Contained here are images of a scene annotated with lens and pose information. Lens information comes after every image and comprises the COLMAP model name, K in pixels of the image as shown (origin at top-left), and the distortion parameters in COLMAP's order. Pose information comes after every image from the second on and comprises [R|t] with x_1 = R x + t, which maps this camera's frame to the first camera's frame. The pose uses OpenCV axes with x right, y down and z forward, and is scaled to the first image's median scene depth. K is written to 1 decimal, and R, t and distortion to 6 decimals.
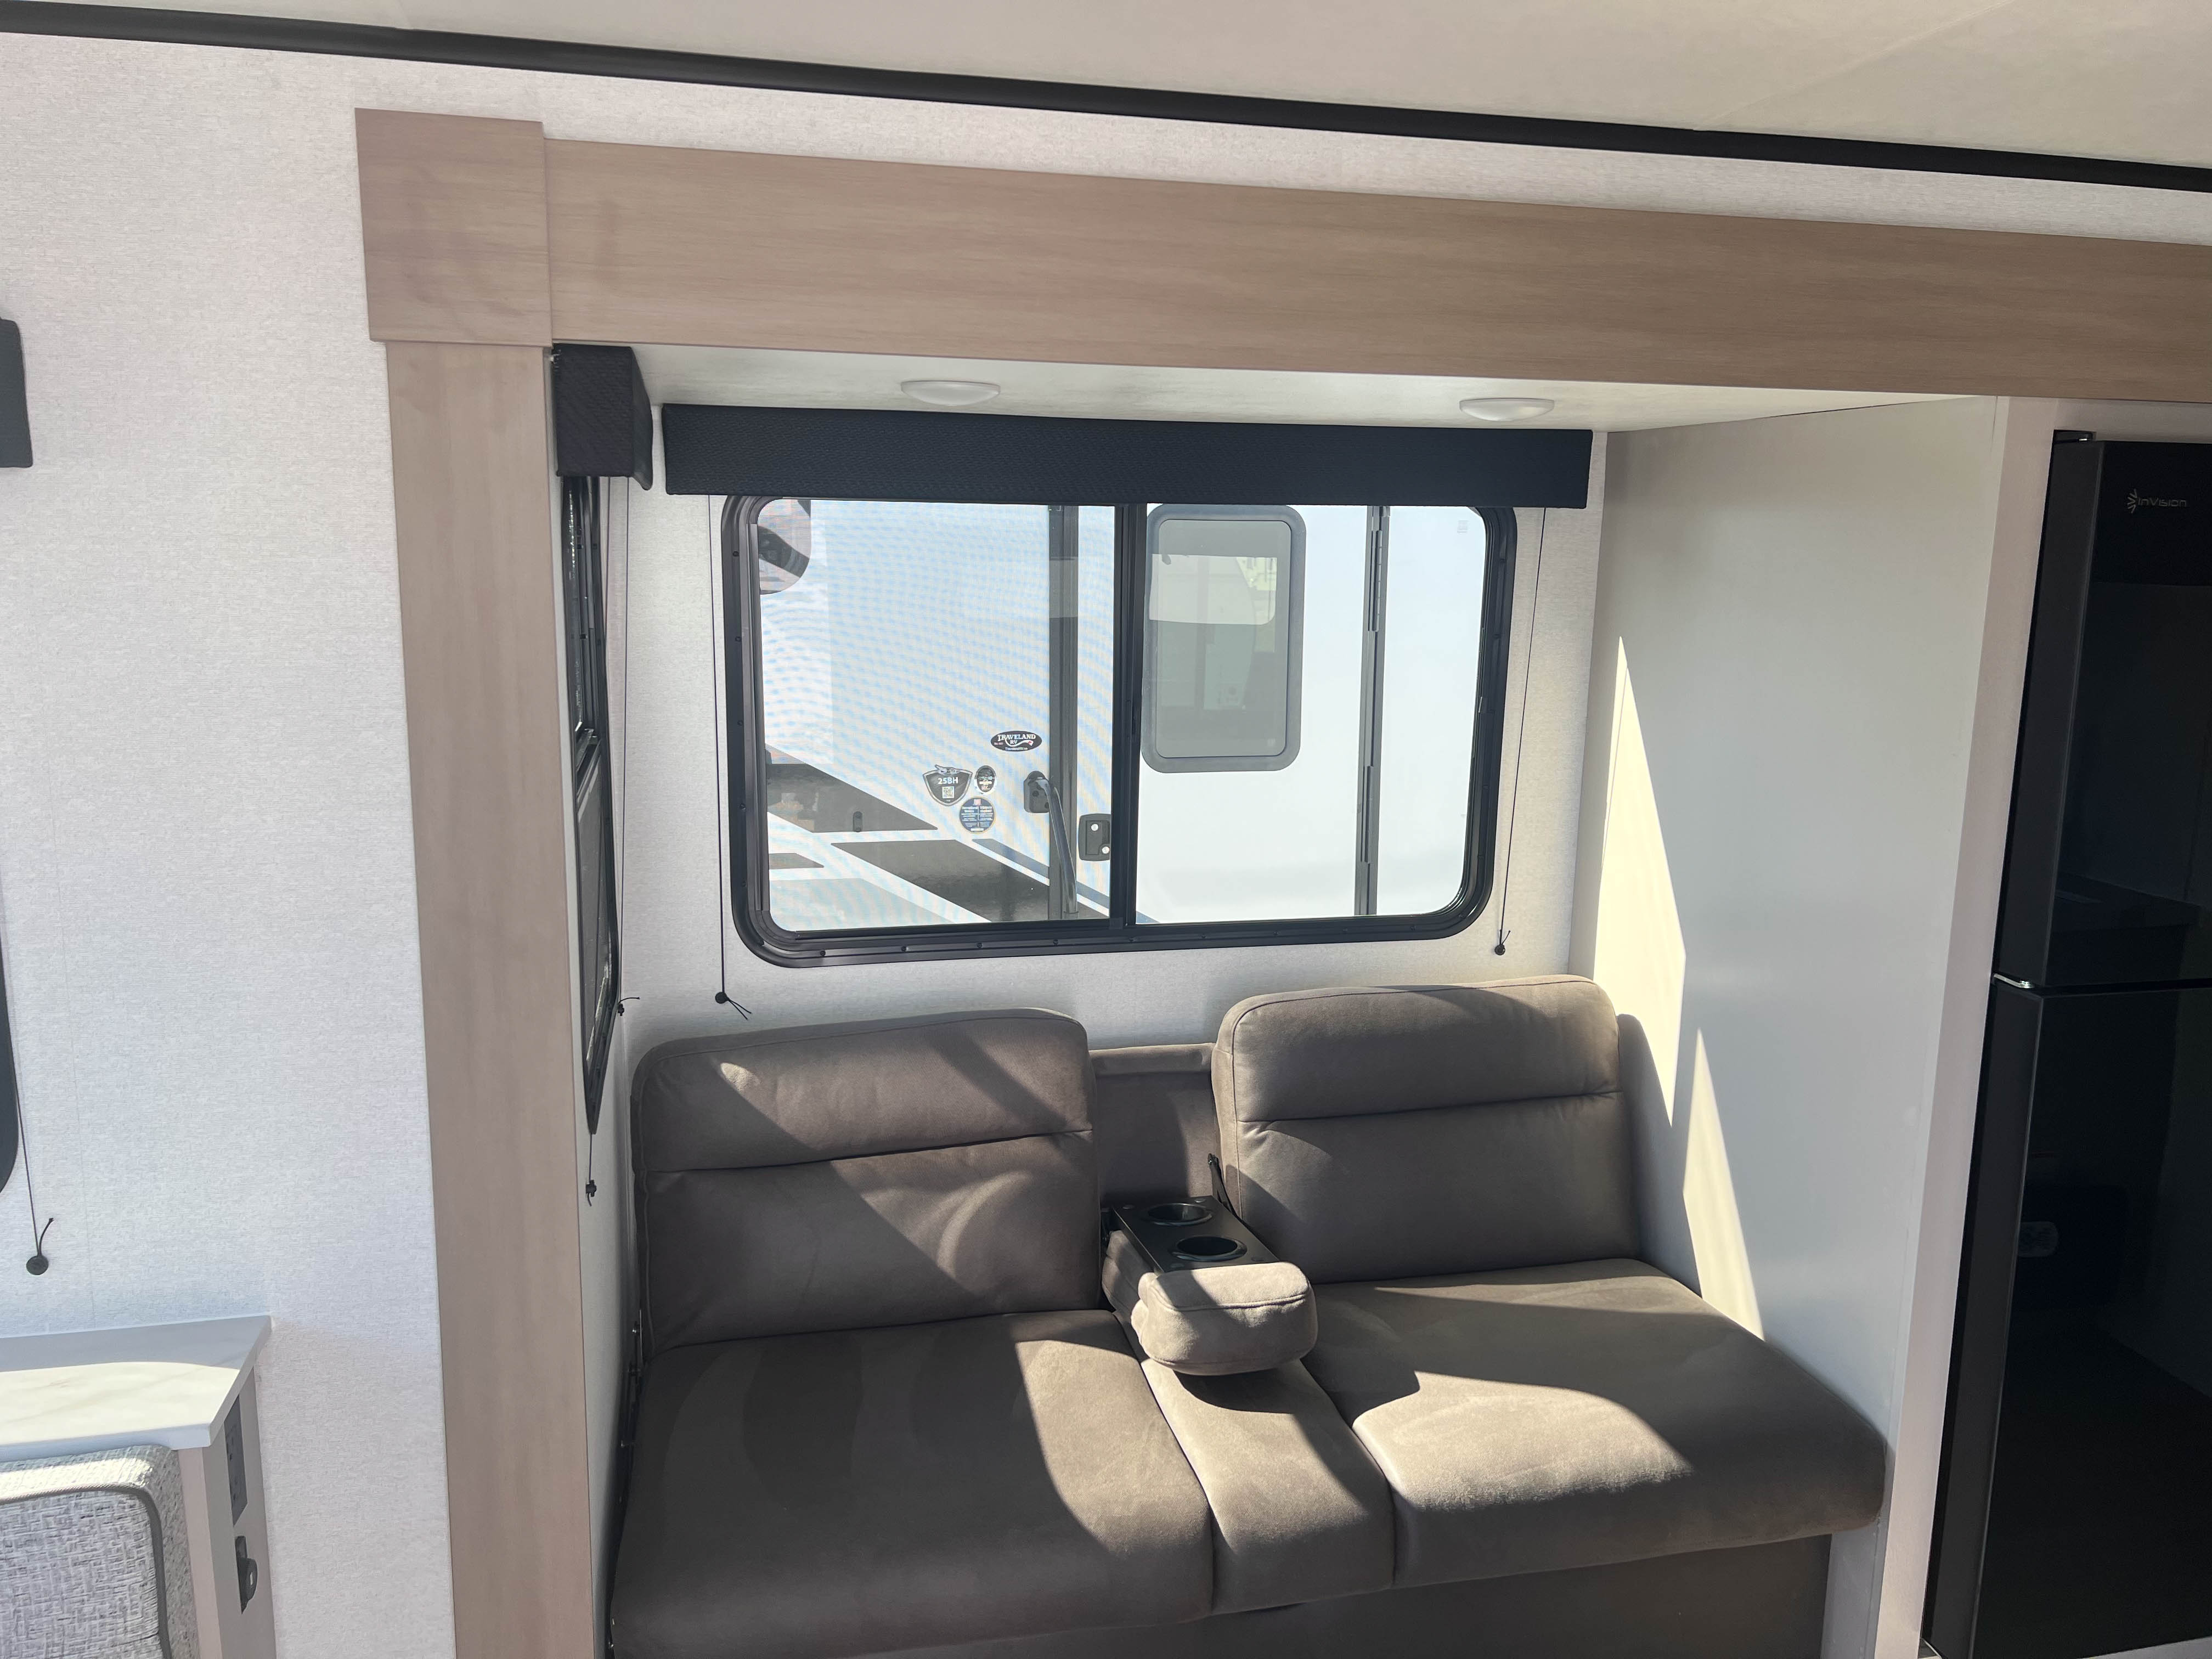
lens RADIAL K [[1668.8, 0, 1095.9], [0, 1668.8, 805.7], [0, 0, 1]] dist [0.055625, -0.065273]
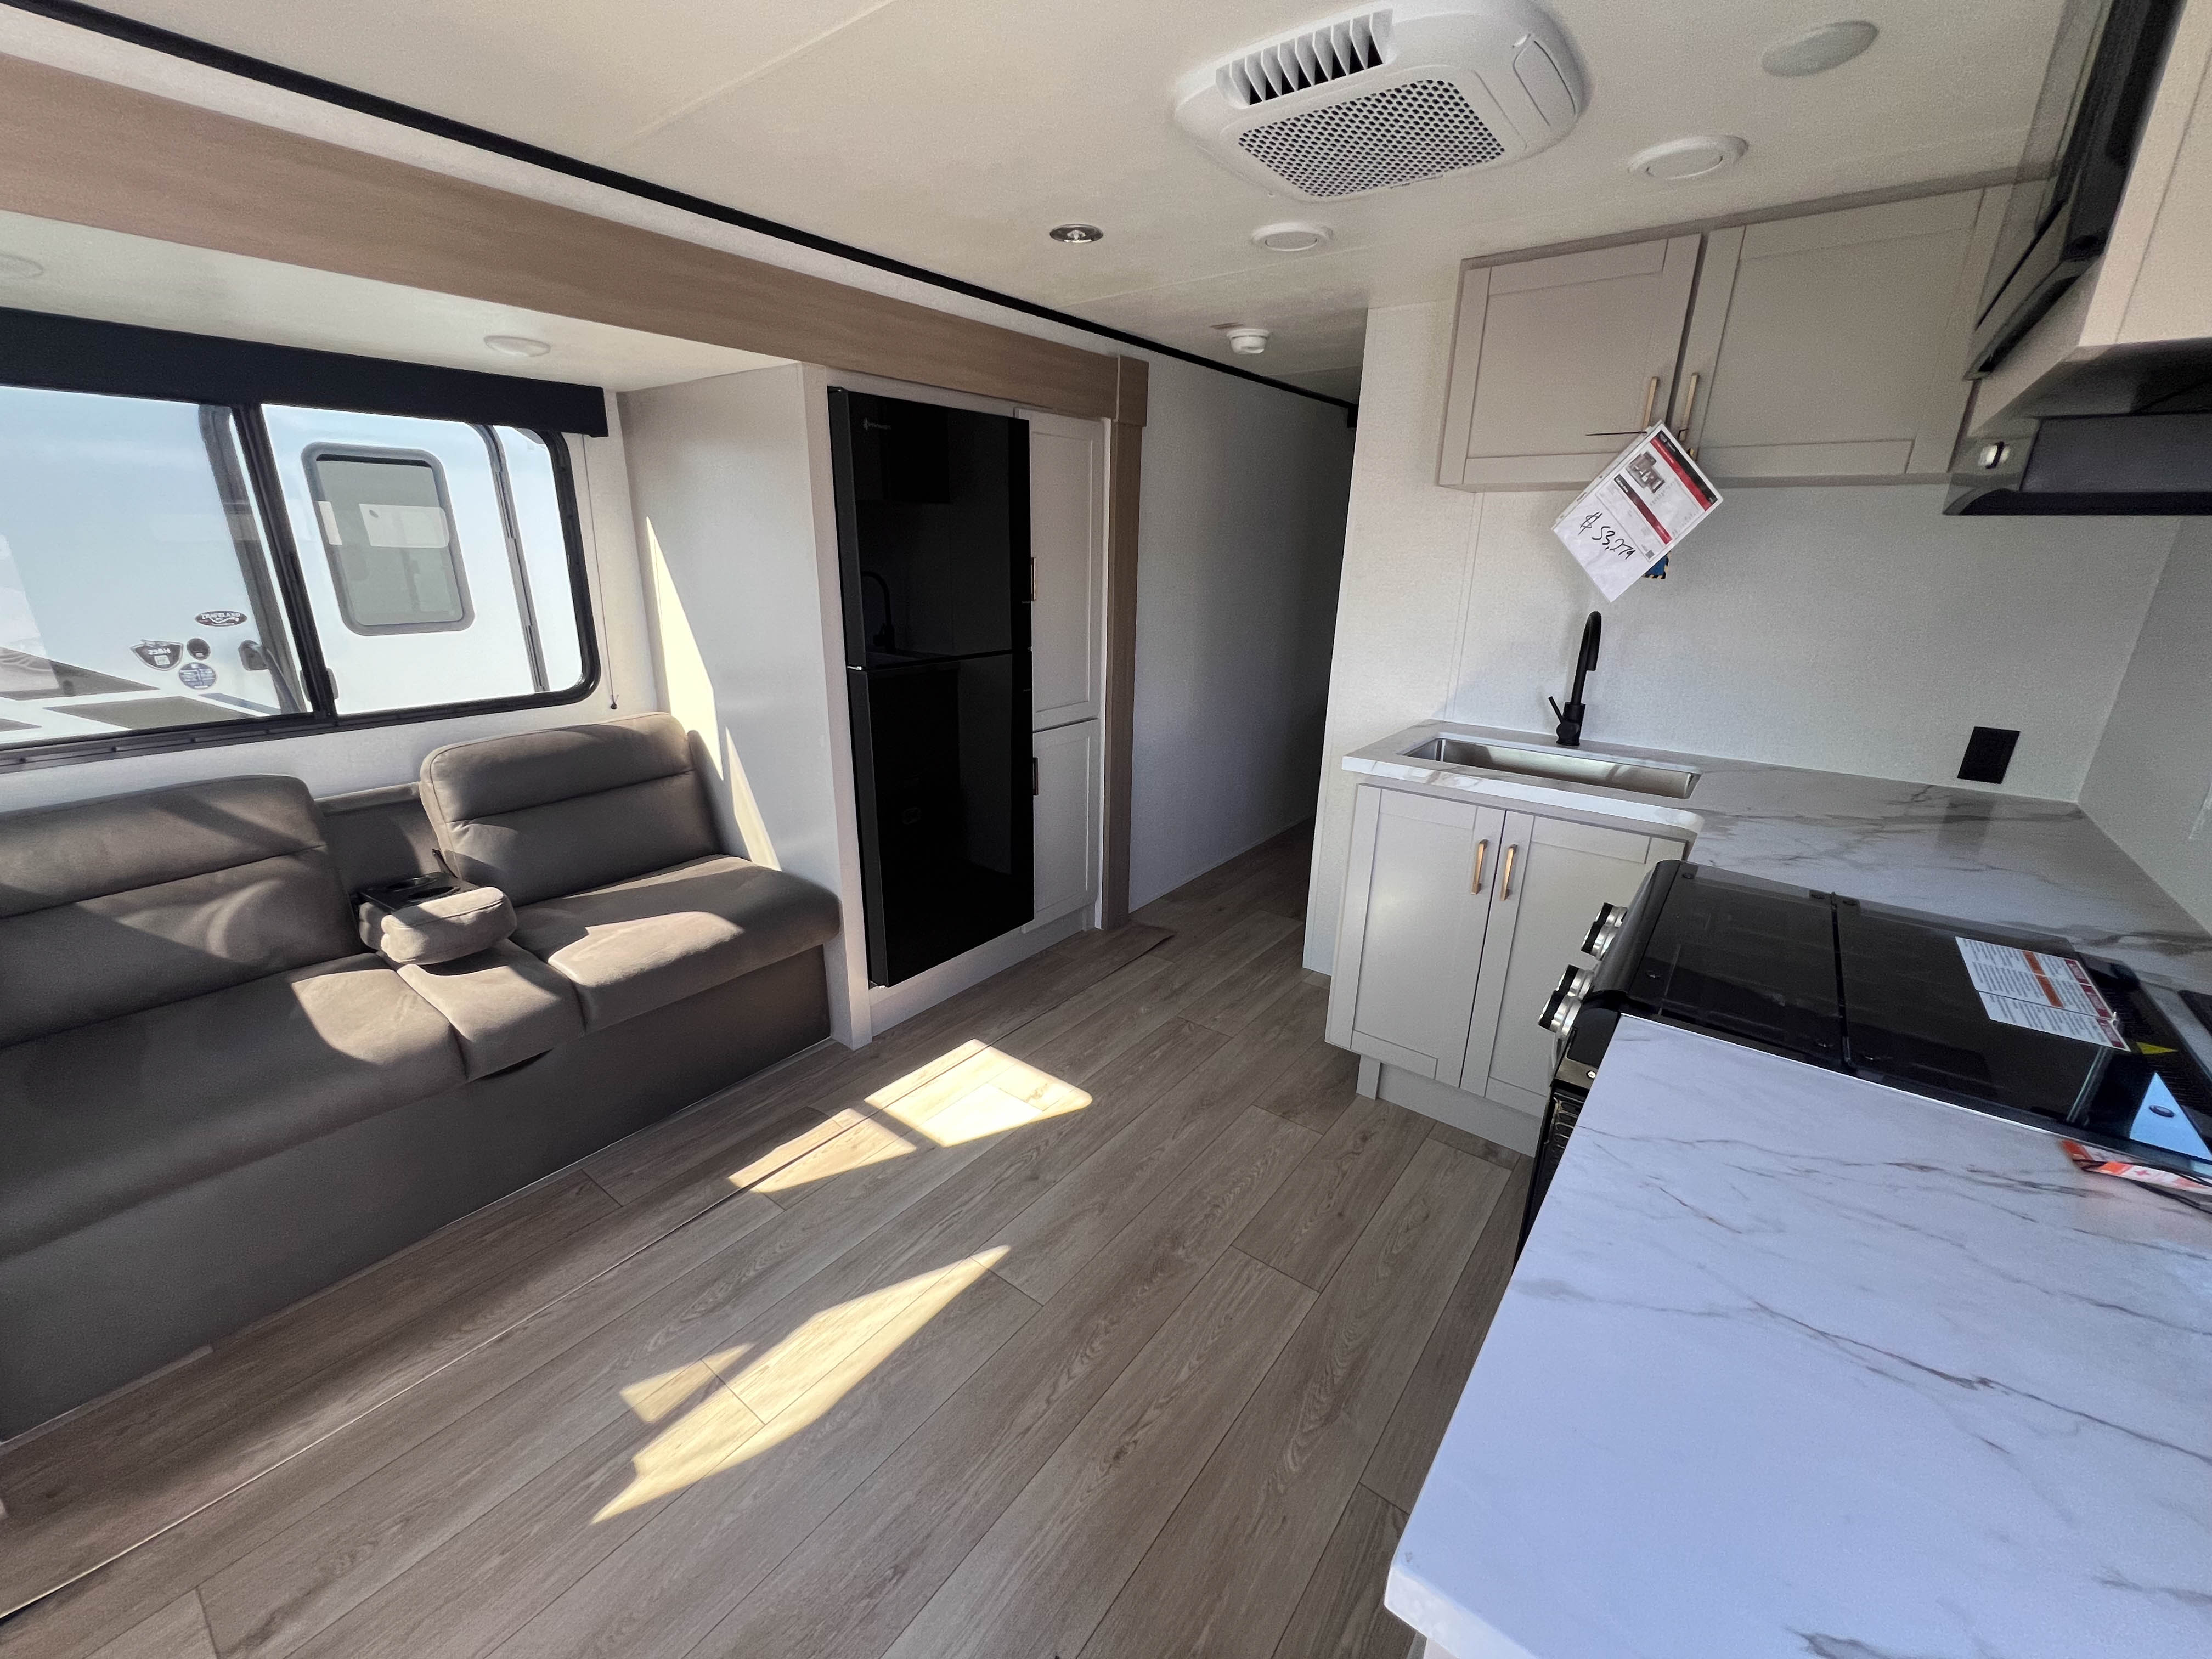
lens RADIAL K [[889.9, 0, 1104.2], [0, 889.9, 832.8], [0, 0, 1]] dist [-0.003022, 0.001174]
pose [[0.772625, -0.201131, 0.602161, 0.062793], [0.099009, 0.975057, 0.198647, 0.098858], [-0.627095, -0.093861, 0.773267, -0.065368]]
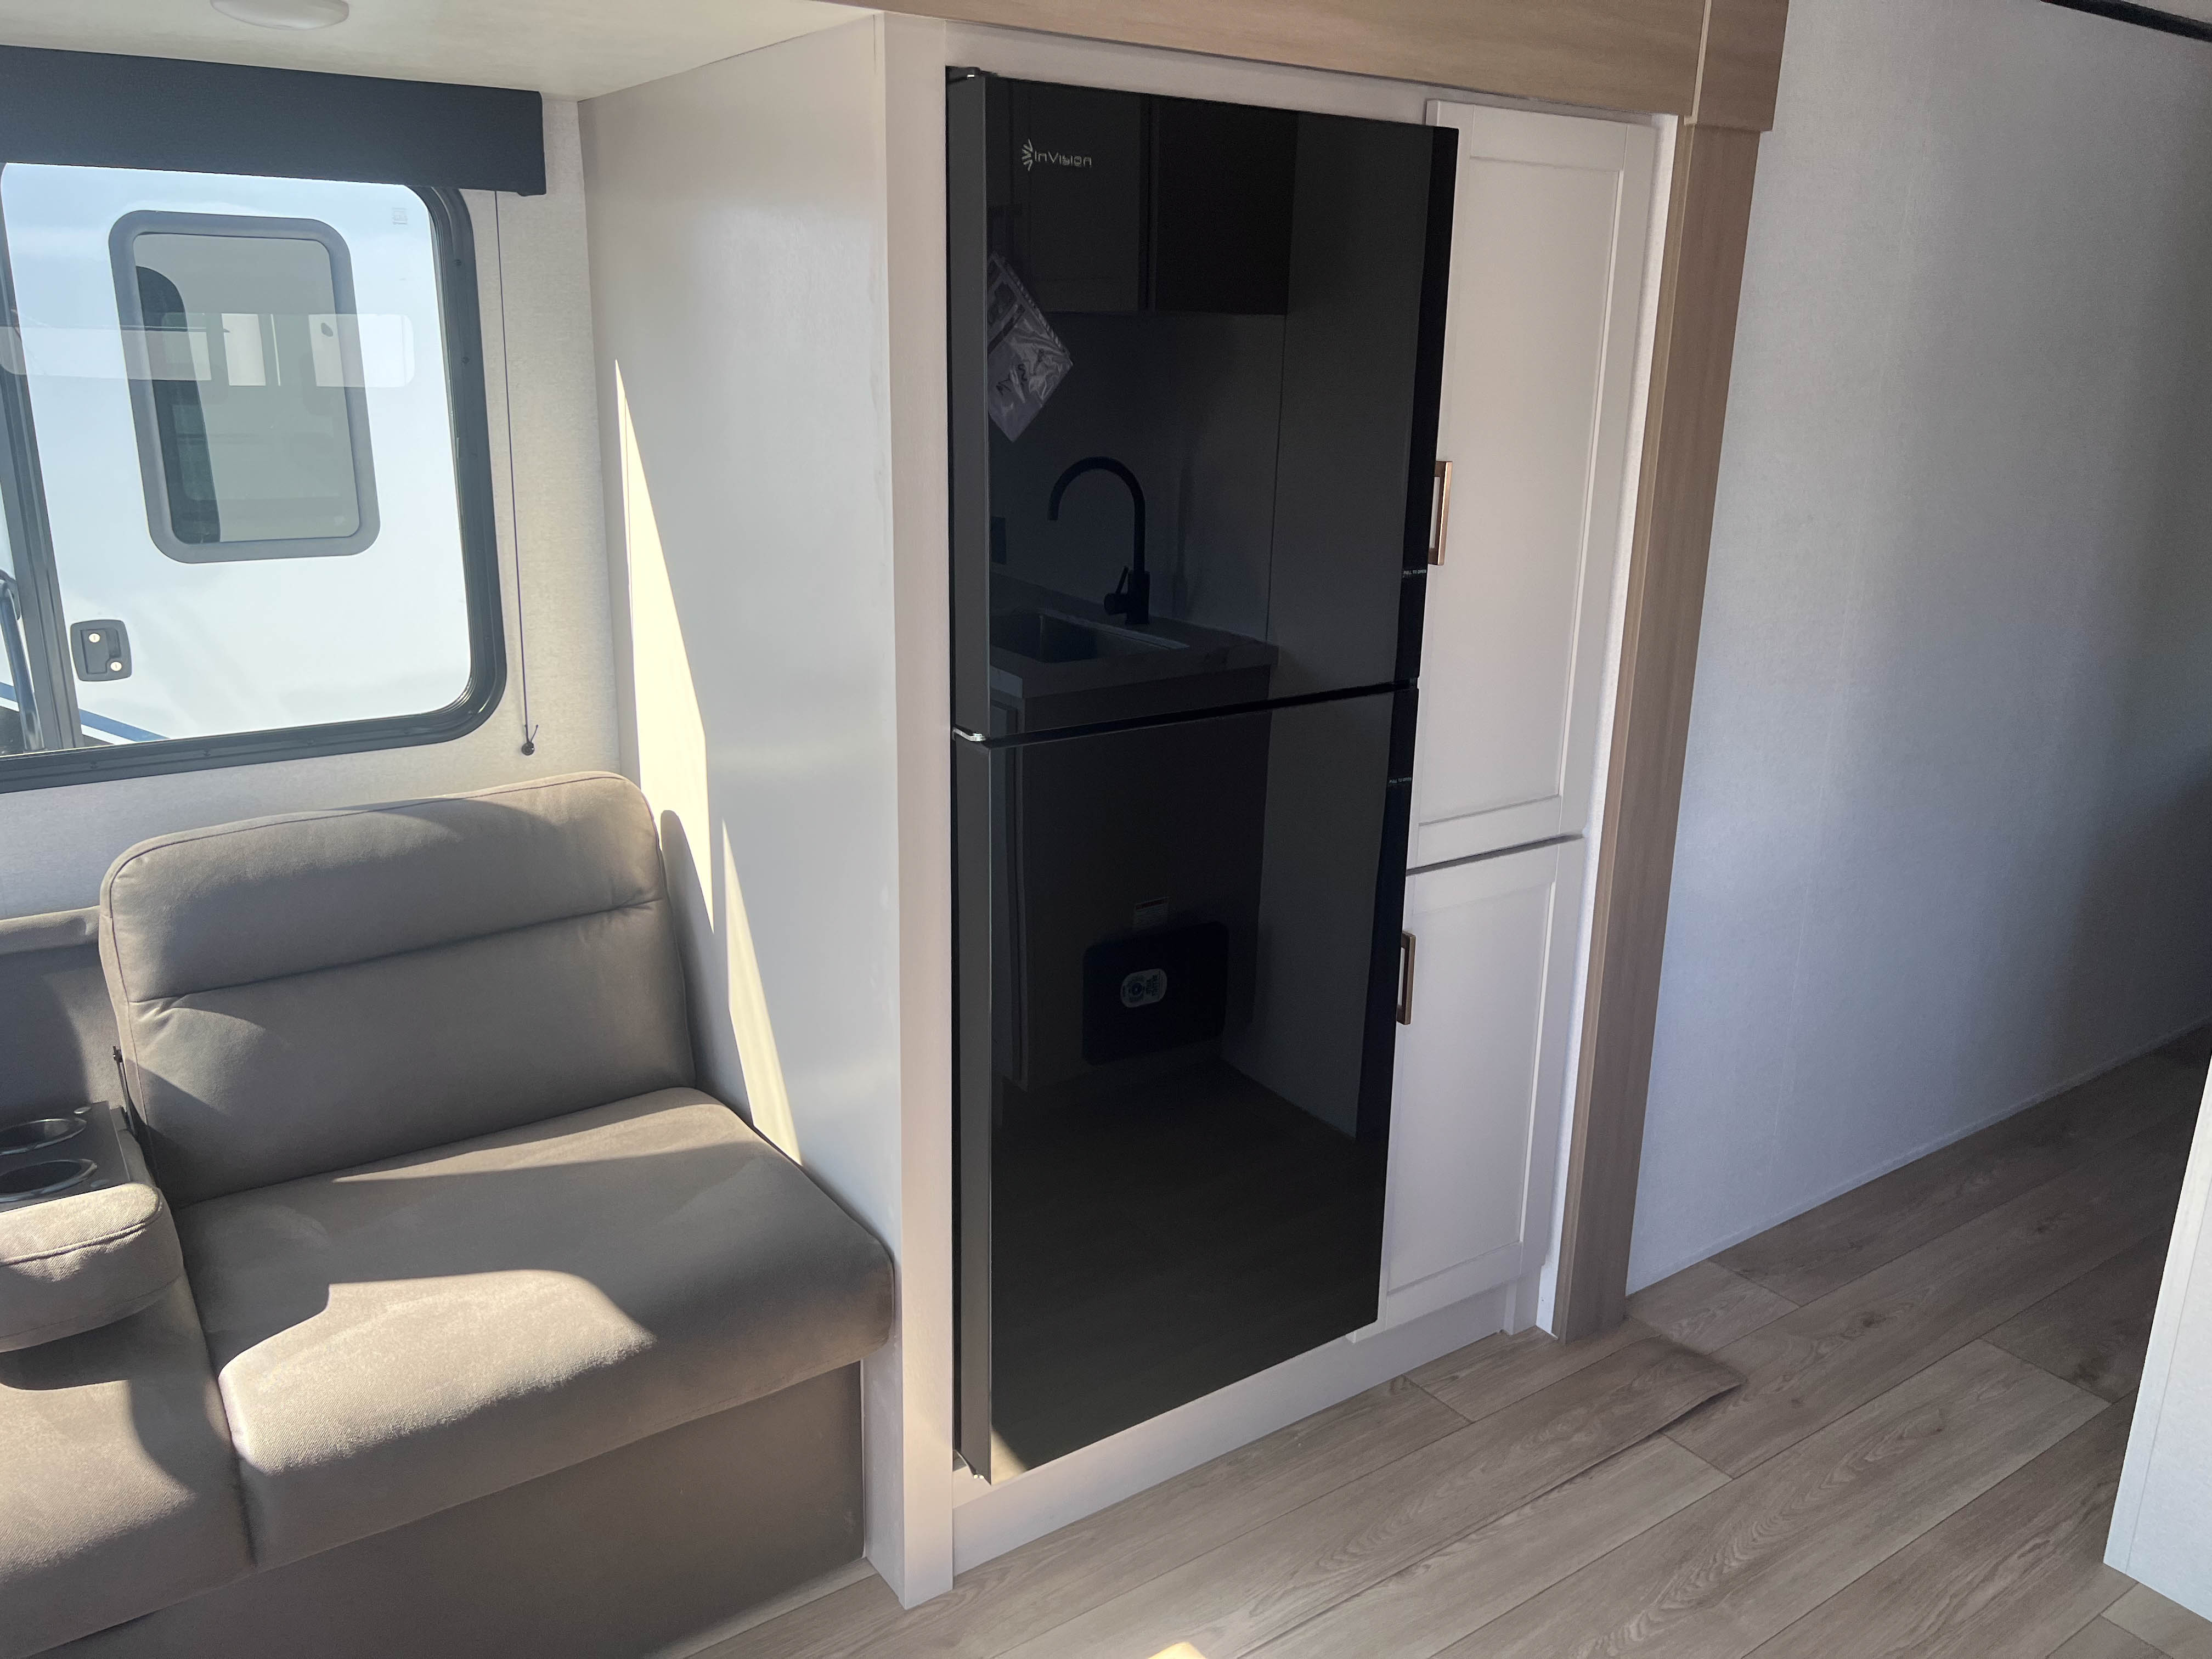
lens RADIAL K [[1668.8, 0, 1109.2], [0, 1668.8, 807.1], [0, 0, 1]] dist [0.055625, -0.065273]
pose [[0.929095, -0.099849, 0.356106, 0.256912], [0.057279, 0.990097, 0.128172, 0.029578], [-0.365377, -0.098686, 0.925614, 0.141448]]
